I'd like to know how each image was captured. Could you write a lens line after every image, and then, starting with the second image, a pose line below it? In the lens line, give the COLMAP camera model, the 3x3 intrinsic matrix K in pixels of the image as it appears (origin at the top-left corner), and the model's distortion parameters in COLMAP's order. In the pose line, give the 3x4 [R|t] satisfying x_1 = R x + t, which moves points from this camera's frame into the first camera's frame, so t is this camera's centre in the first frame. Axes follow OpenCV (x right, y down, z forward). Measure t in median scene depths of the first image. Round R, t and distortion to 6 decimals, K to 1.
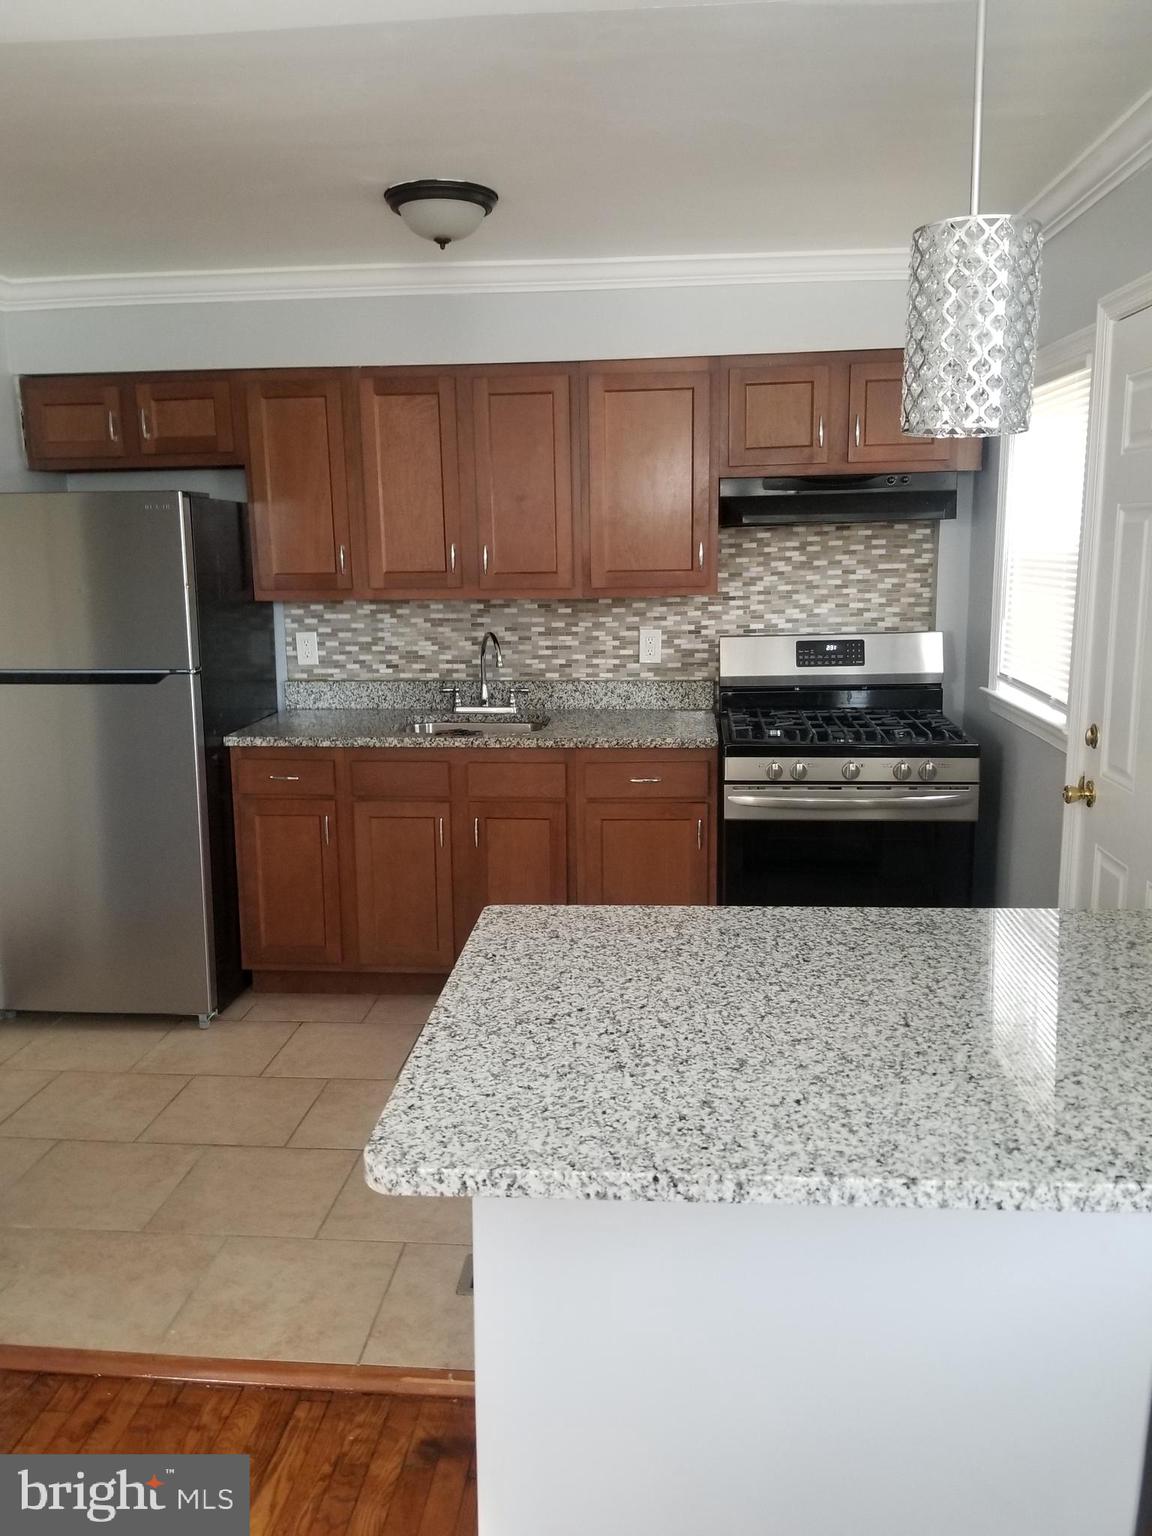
lens RADIAL K [[1185.1, 0, 576.0], [0, 1185.1, 768.0], [0, 0, 1]] dist [0.041413, -0.115613]
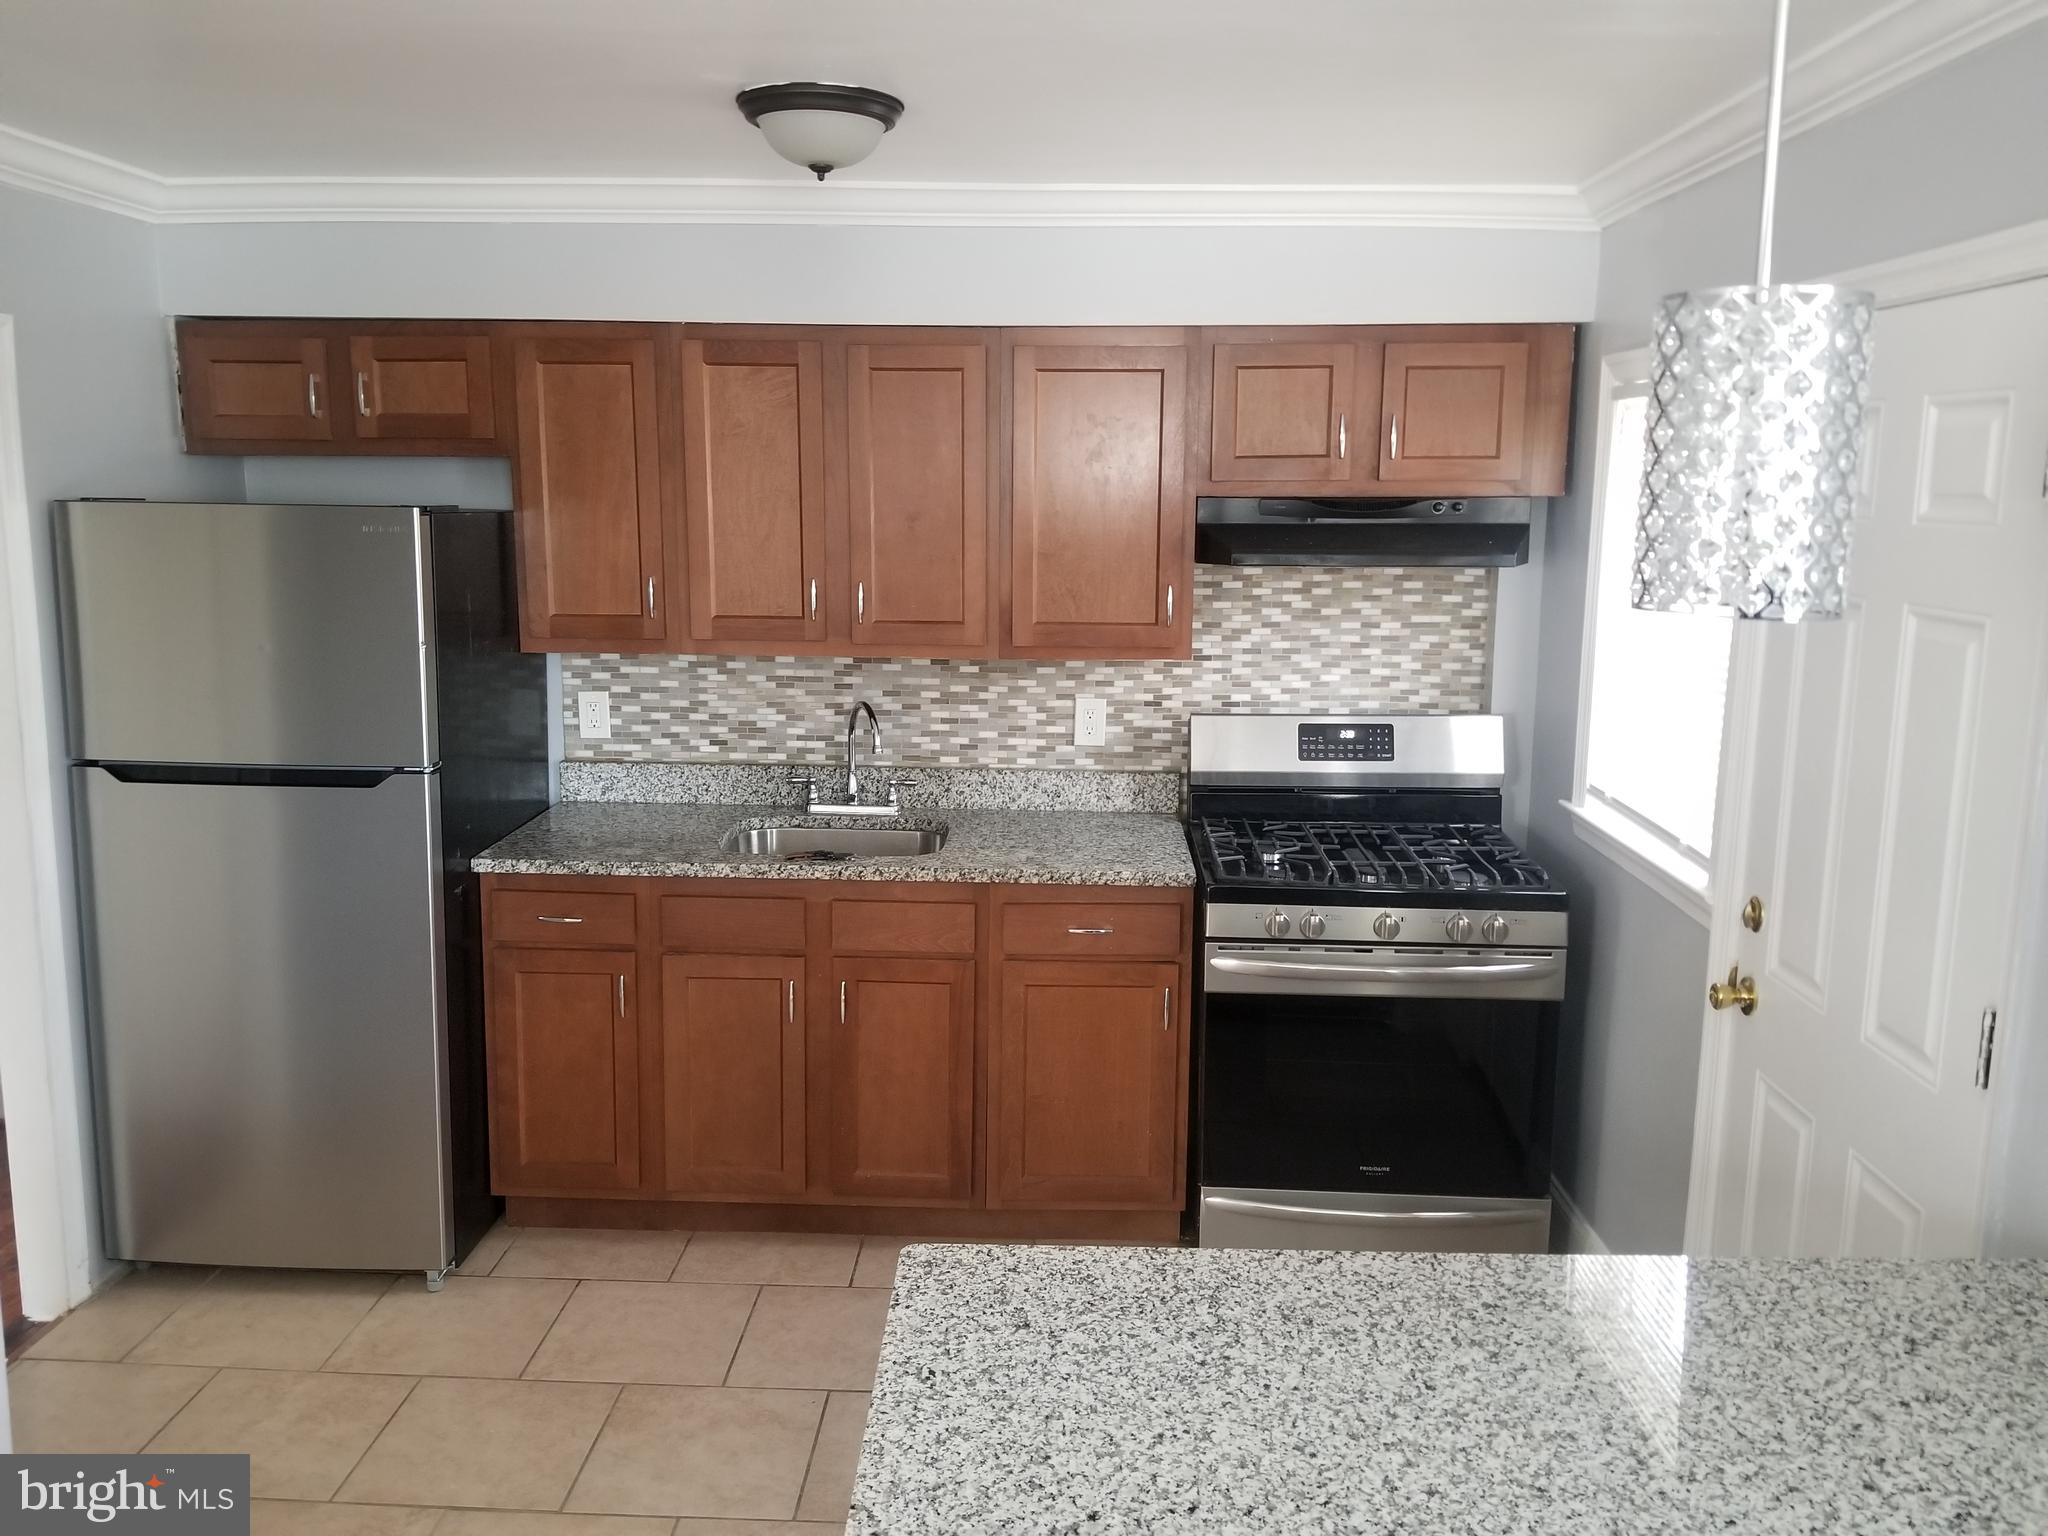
lens RADIAL K [[1580.1, 0, 1027.1], [0, 1580.1, 752.8], [0, 0, 1]] dist [0.041413, -0.115613]
pose [[0.998041, 0.014737, 0.060809, -0.034651], [-0.013389, 0.999657, -0.022515, -0.069310], [-0.061120, 0.021656, 0.997895, 0.072817]]
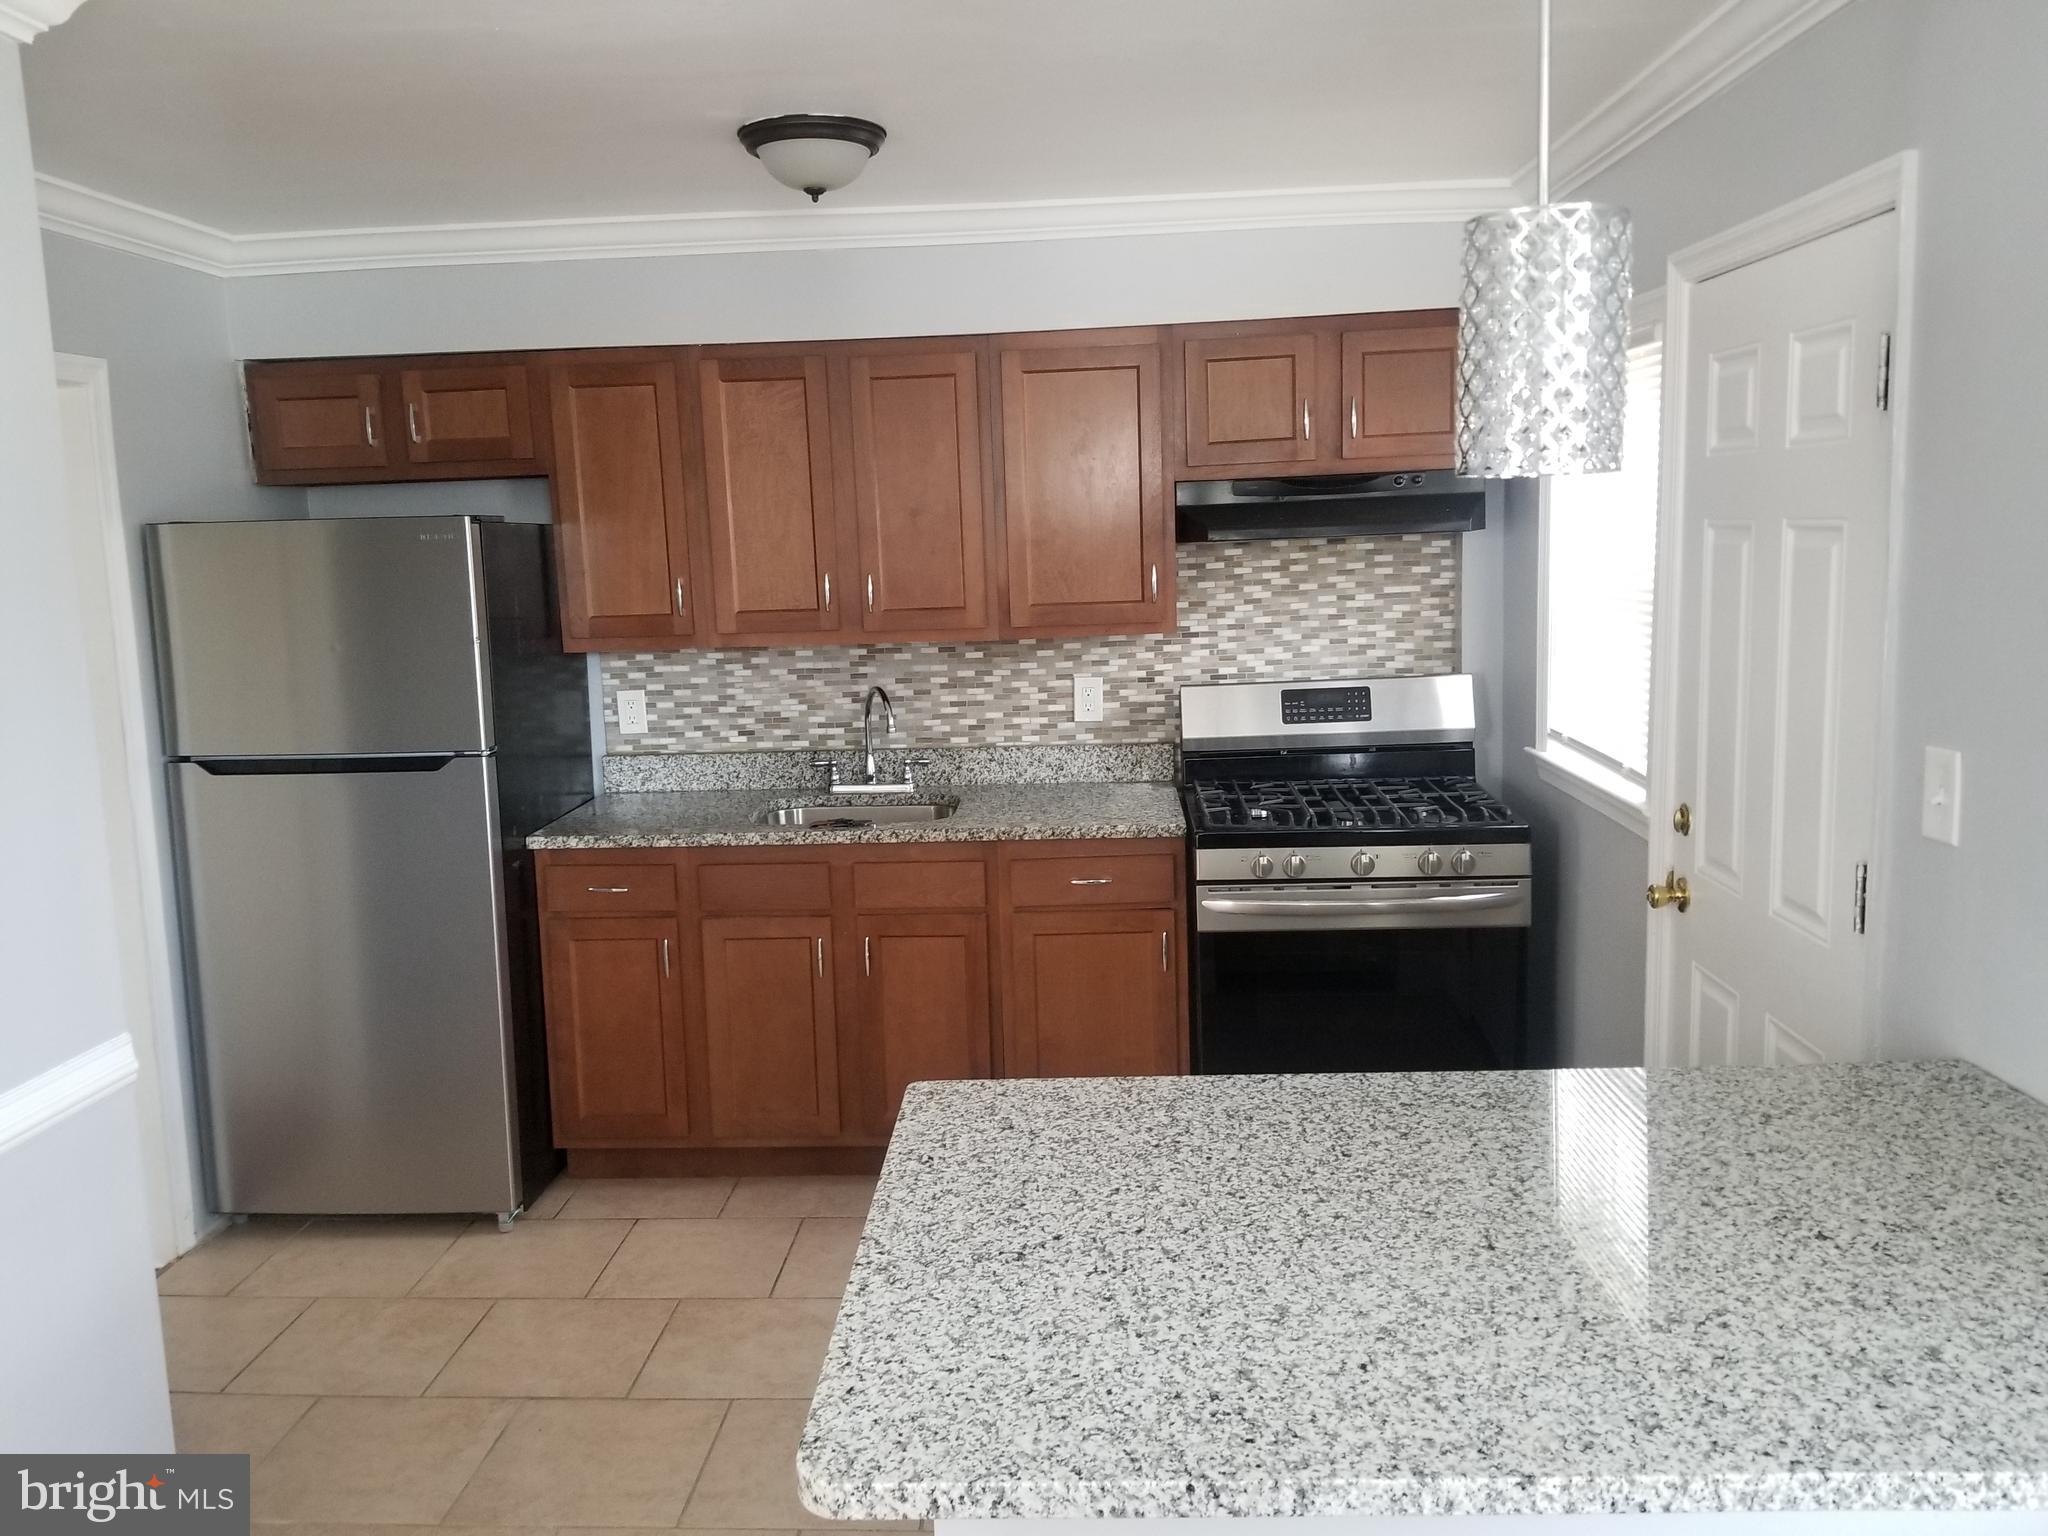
lens RADIAL K [[1578.7, 0, 1003.6], [0, 1578.7, 765.0], [0, 0, 1]] dist [0.040423, -0.141393]
pose [[0.999404, -0.023519, 0.025269, -0.019691], [0.024567, 0.998817, -0.041977, -0.021898], [-0.024251, 0.042572, 0.998799, -0.005310]]
